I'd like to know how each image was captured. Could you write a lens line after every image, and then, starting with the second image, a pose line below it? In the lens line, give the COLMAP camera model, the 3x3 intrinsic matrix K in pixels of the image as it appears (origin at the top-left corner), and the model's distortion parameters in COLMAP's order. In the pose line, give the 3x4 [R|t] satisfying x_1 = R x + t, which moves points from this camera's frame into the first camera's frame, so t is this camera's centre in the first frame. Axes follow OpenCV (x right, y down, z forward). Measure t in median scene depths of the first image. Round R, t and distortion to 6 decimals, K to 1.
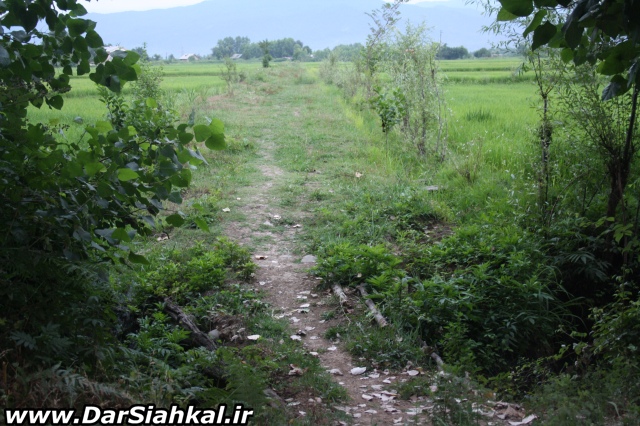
lens RADIAL K [[898.9, 0, 322.0], [0, 898.9, 215.6], [0, 0, 1]] dist [-0.032786, 0.000000]
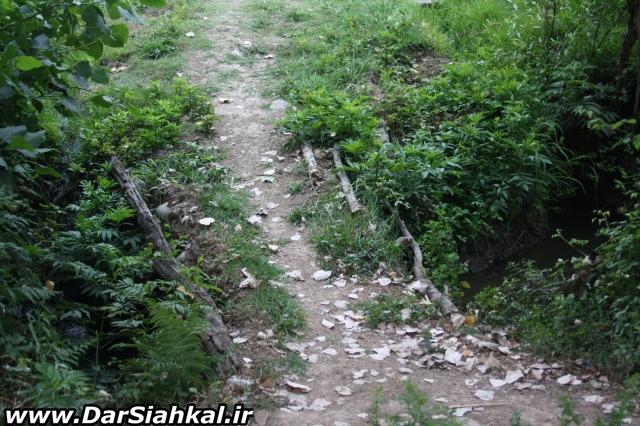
lens RADIAL K [[898.9, 0, 323.0], [0, 898.9, 217.4], [0, 0, 1]] dist [-0.032786, 0.000000]
pose [[0.999834, 0.014826, 0.010623, 0.020545], [-0.017032, 0.967335, 0.252928, -0.066676], [-0.006526, -0.253067, 0.967427, 0.114271]]
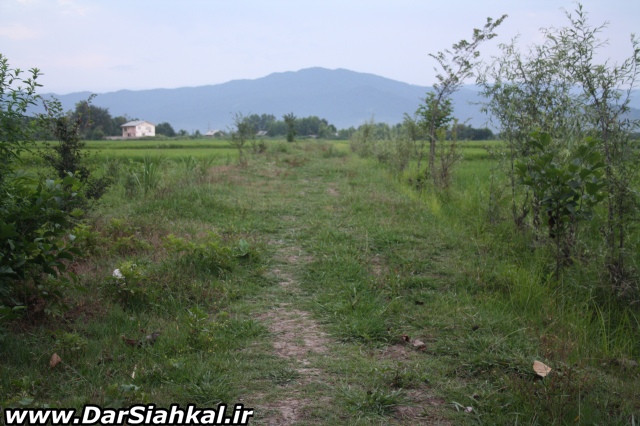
lens RADIAL K [[898.9, 0, 320.1], [0, 898.9, 212.6], [0, 0, 1]] dist [-0.032786, 0.000000]
pose [[0.999394, 0.021695, -0.027203, -0.054292], [-0.024042, 0.995728, -0.089146, -0.102977], [0.025153, 0.089746, 0.995647, 0.908011]]
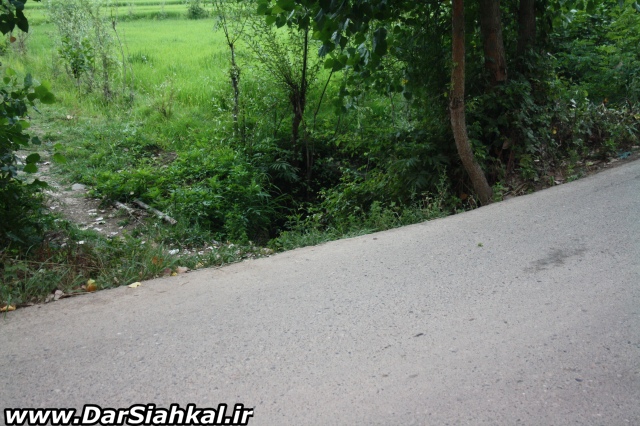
lens RADIAL K [[898.9, 0, 318.5], [0, 898.9, 214.0], [0, 0, 1]] dist [-0.032786, 0.000000]
pose [[0.906294, -0.111545, 0.407664, -0.216926], [0.082119, 0.992637, 0.089044, 0.002336], [-0.414594, -0.047223, 0.908780, -0.263707]]
